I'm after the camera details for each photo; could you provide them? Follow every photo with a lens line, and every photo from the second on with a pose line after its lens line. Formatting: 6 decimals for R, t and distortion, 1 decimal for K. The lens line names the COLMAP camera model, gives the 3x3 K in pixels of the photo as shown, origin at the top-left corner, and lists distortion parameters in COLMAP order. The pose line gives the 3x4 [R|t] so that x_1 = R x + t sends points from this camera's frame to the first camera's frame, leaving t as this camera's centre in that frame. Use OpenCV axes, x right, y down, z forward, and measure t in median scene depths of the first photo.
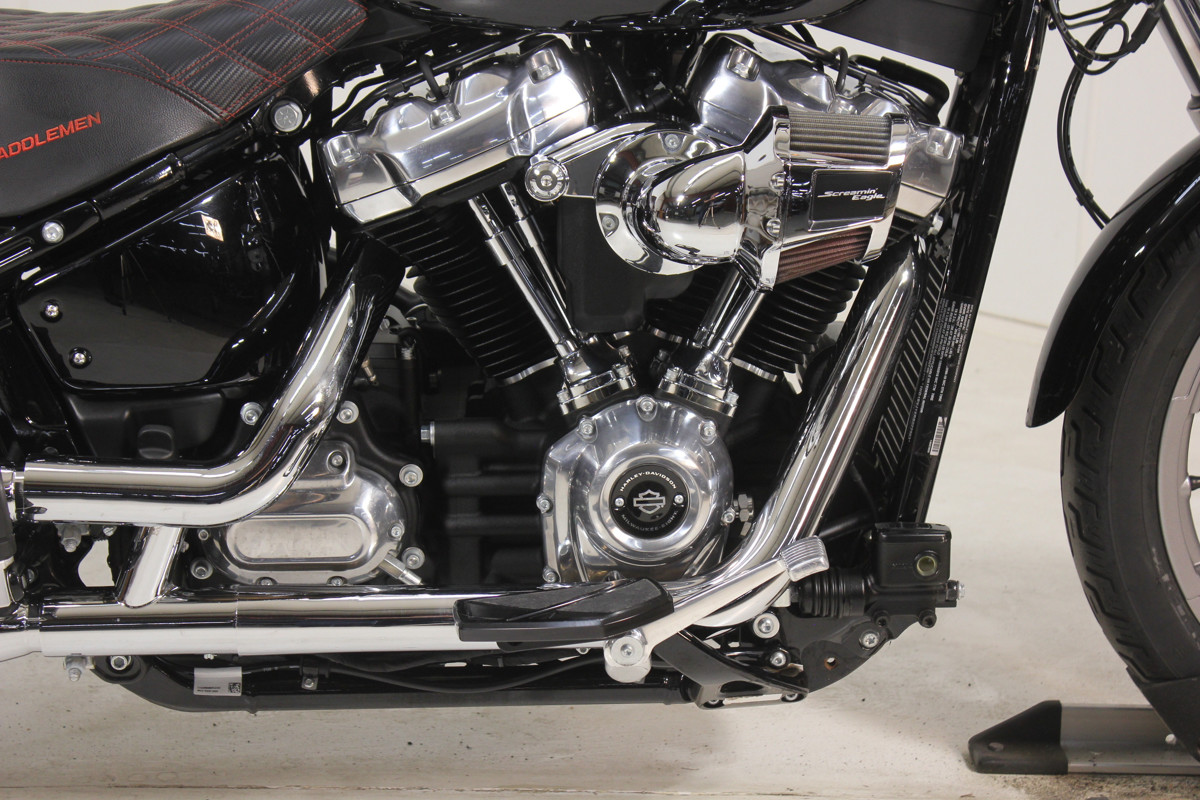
lens RADIAL K [[2690.7, 0, 600.0], [0, 2690.7, 400.0], [0, 0, 1]] dist [0.070561, 0.114347]
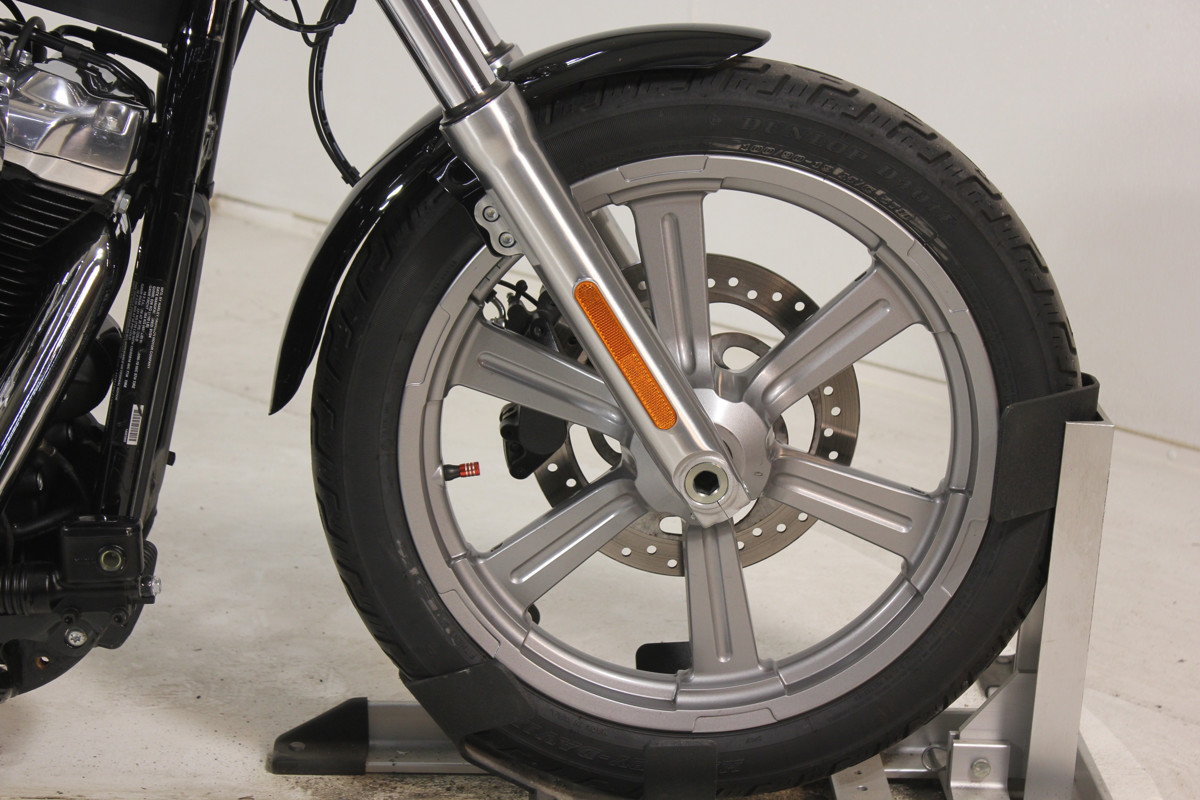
lens RADIAL K [[2690.7, 0, 600.0], [0, 2690.7, 400.0], [0, 0, 1]] dist [0.070561, 0.114347]
pose [[0.999936, -0.001658, -0.011166, 0.292654], [0.001742, 0.999970, 0.007523, -0.002208], [0.011153, -0.007542, 0.999909, 0.044440]]
